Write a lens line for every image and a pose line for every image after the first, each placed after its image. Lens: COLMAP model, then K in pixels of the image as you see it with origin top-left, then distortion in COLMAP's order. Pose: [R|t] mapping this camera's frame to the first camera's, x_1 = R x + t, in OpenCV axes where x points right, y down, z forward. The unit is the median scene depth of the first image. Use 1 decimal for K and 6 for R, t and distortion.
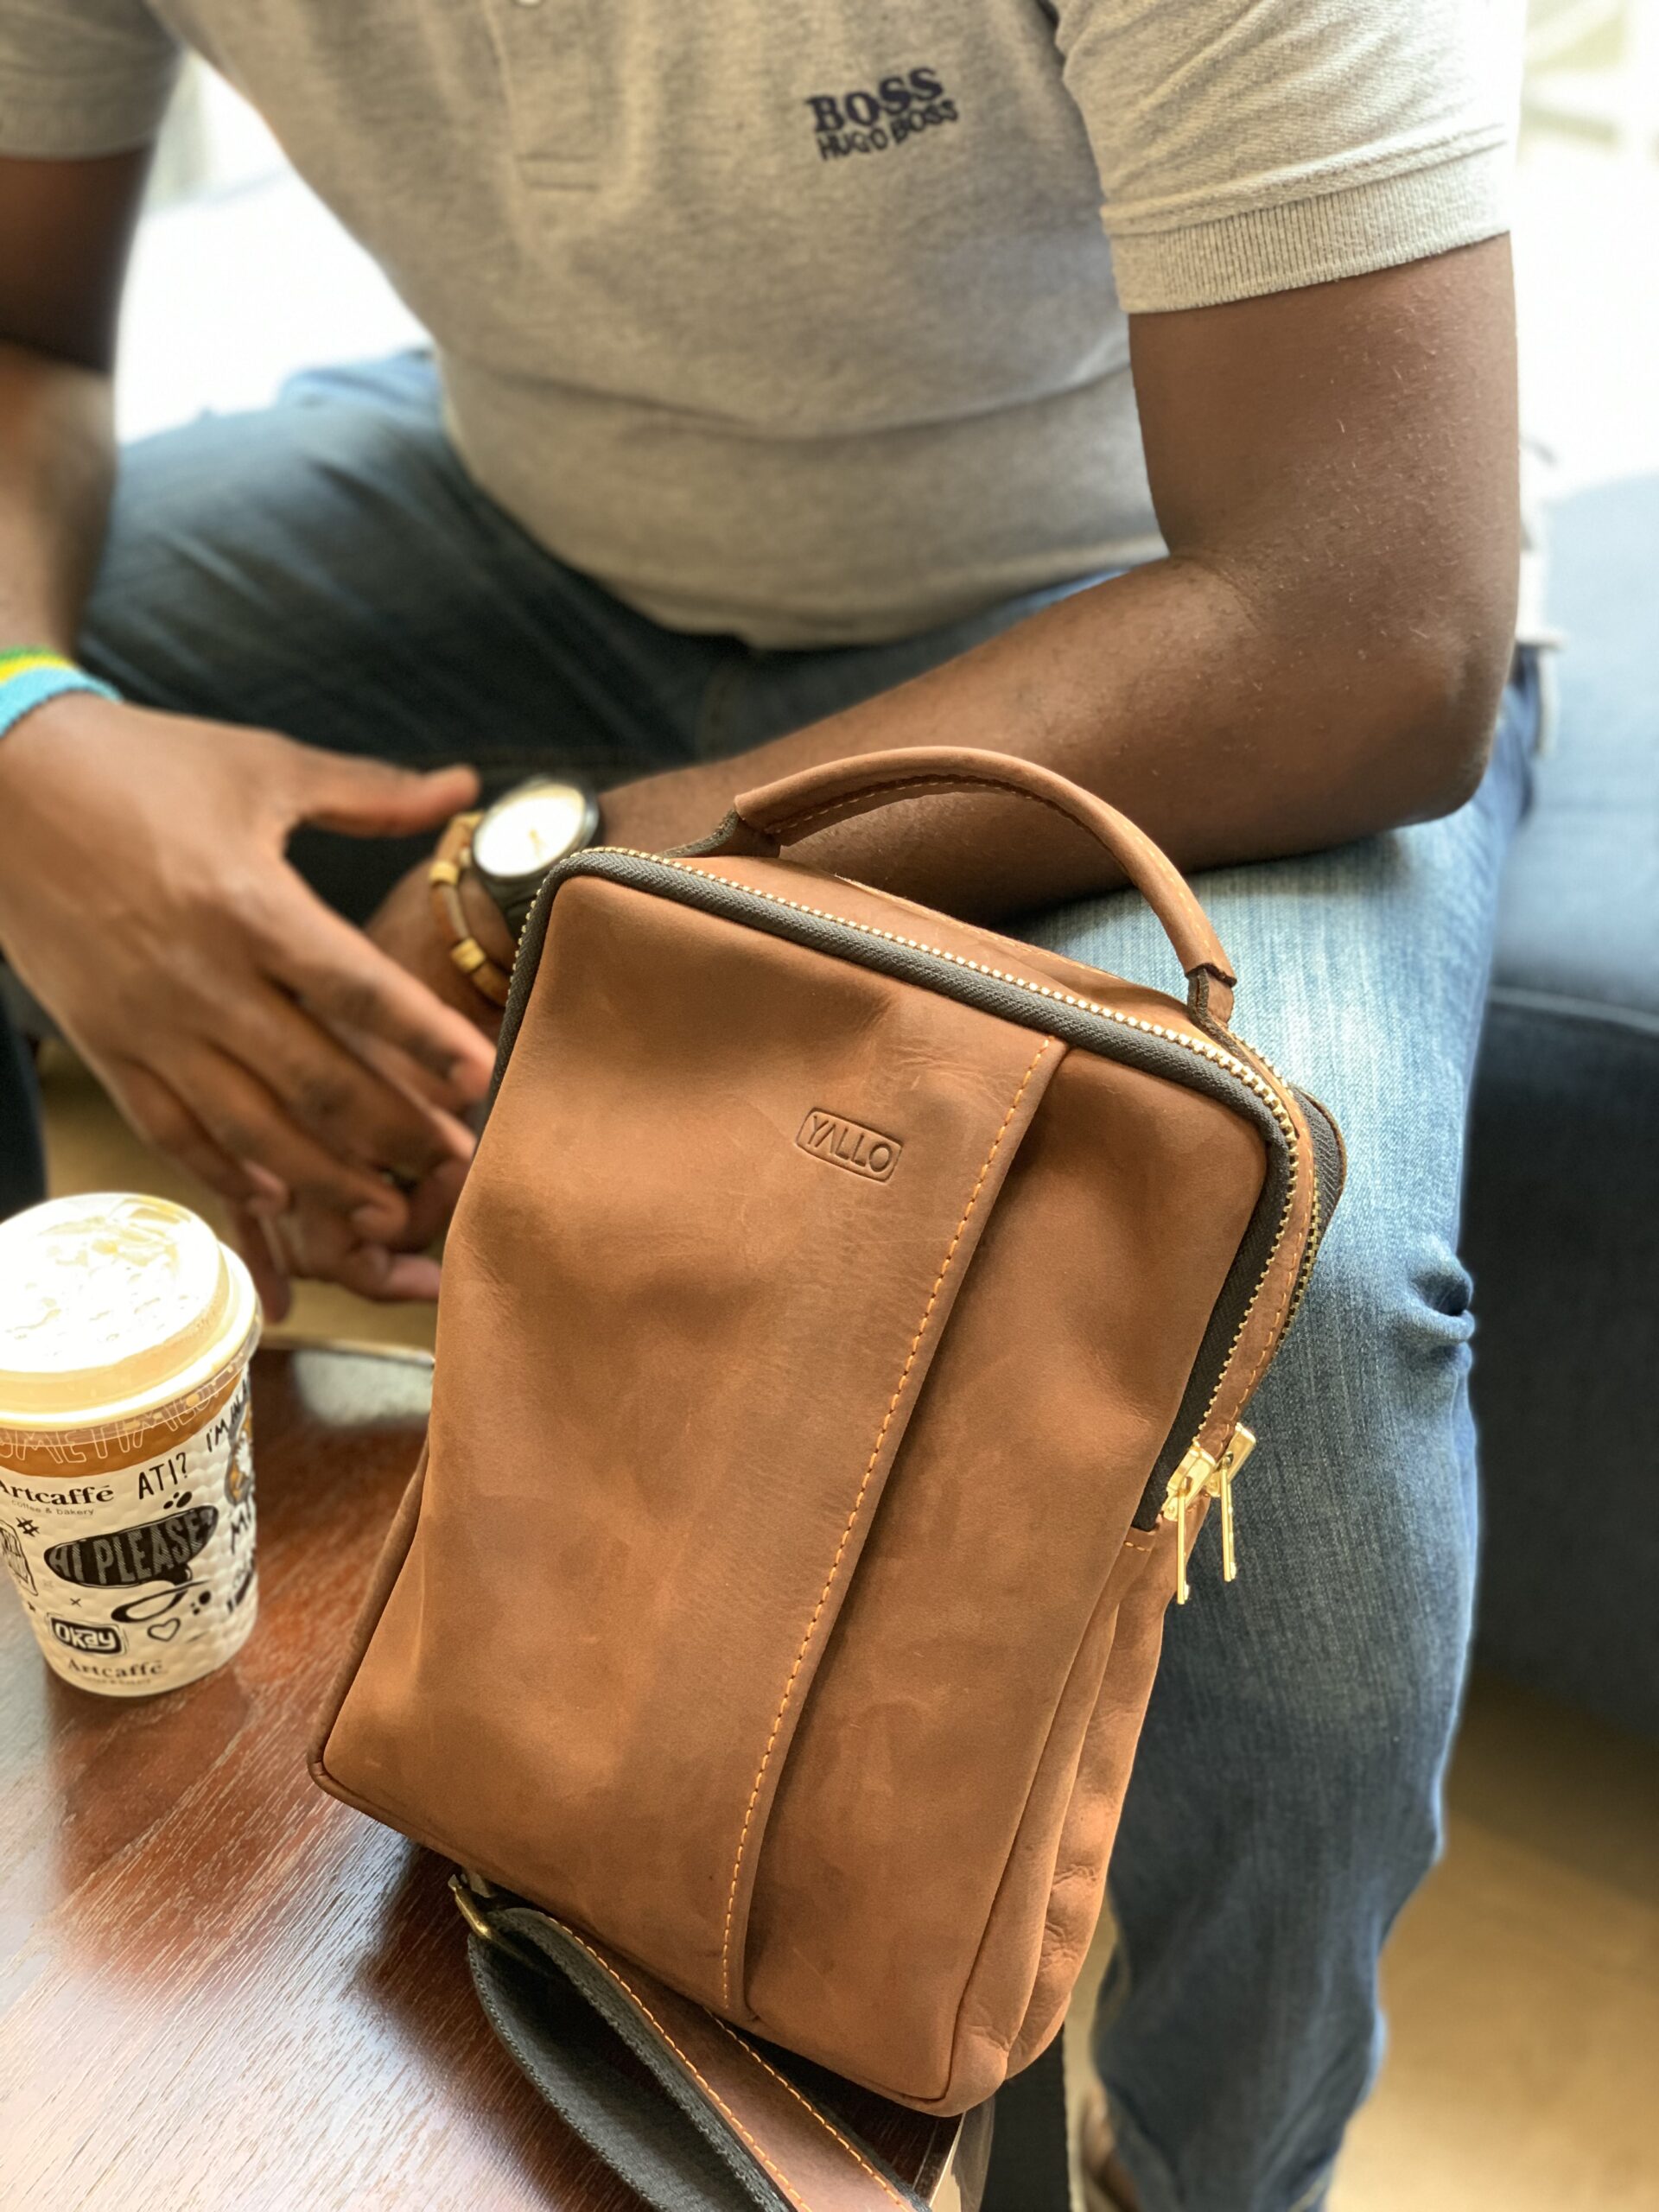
lens RADIAL K [[3302.2, 0, 923.3], [0, 3302.2, 1109.0], [0, 0, 1]] dist [0.018702, 0.178331]
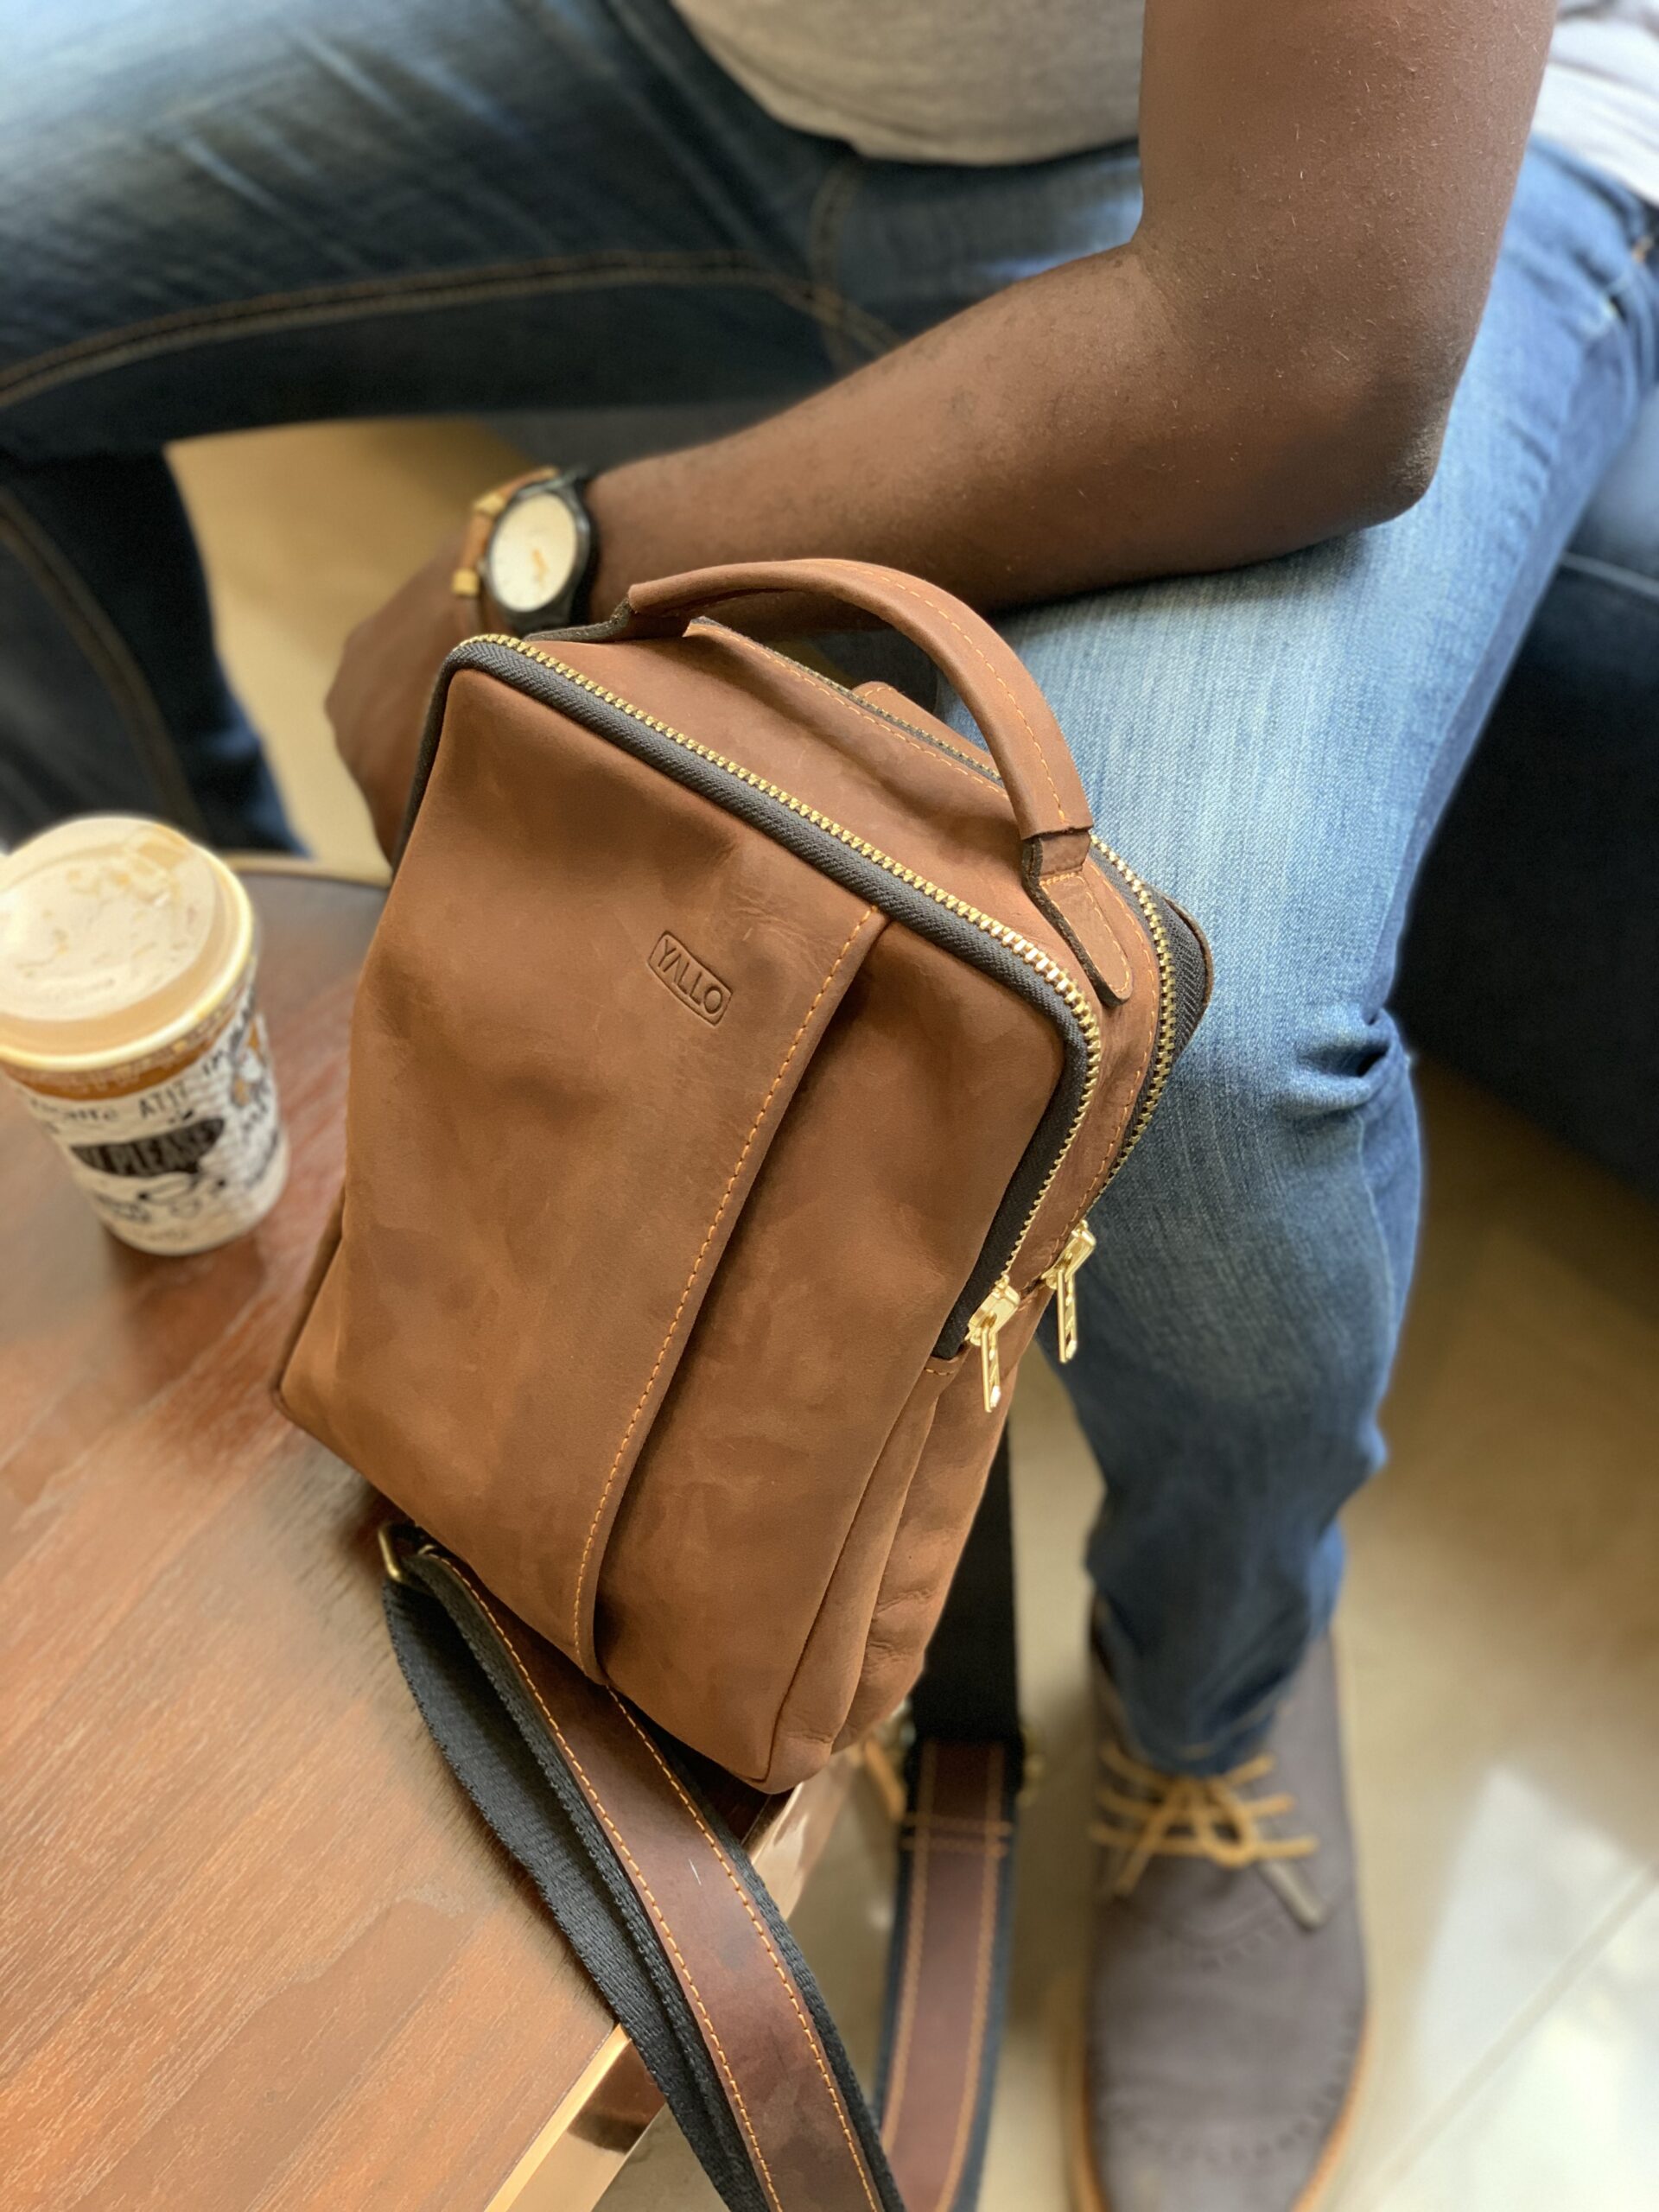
lens RADIAL K [[3277.7, 0, 829.5], [0, 3277.7, 1106.0], [0, 0, 1]] dist [0.018441, 0.096080]
pose [[0.982839, 0.090606, -0.160678, 0.171182], [-0.037445, 0.950917, 0.307173, -0.242693], [0.180623, -0.295885, 0.937991, 0.021906]]
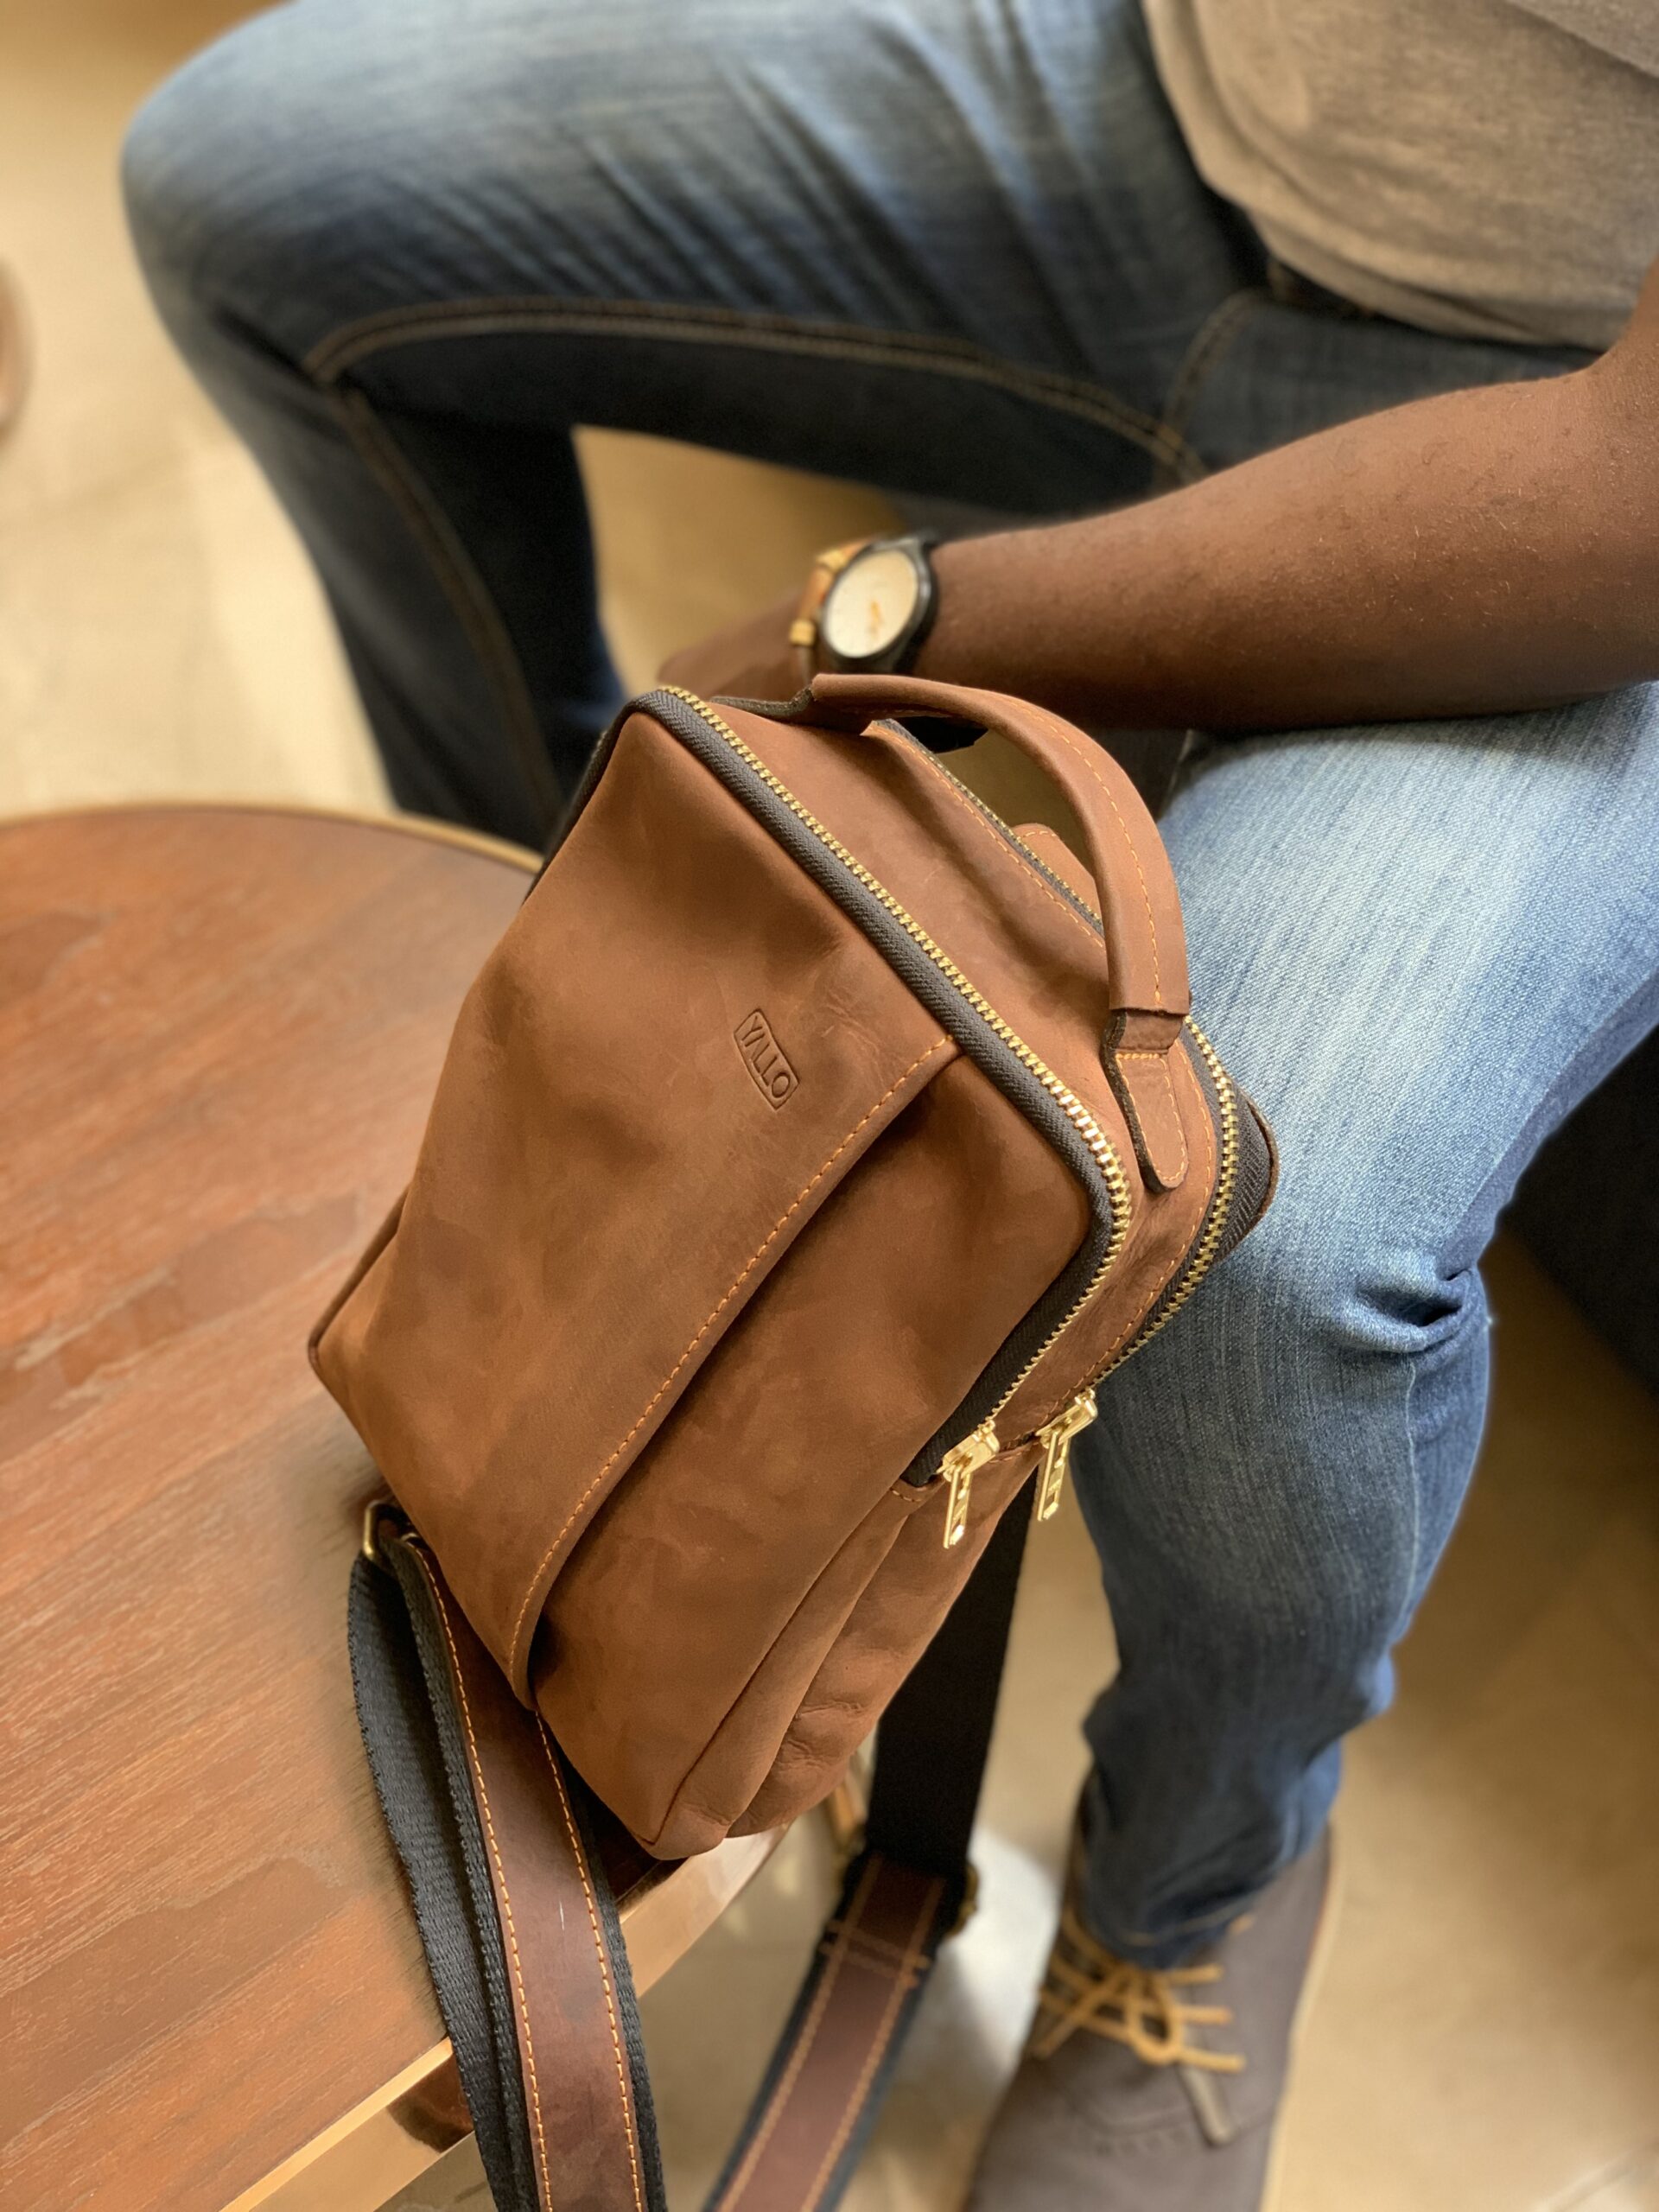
lens RADIAL K [[3260.7, 0, 889.1], [0, 3260.7, 1116.2], [0, 0, 1]] dist [0.336751, -2.220210]
pose [[0.911071, 0.336821, -0.237701, 0.241898], [-0.260697, 0.917389, 0.300724, -0.267746], [0.319354, -0.212013, 0.923614, 0.032843]]
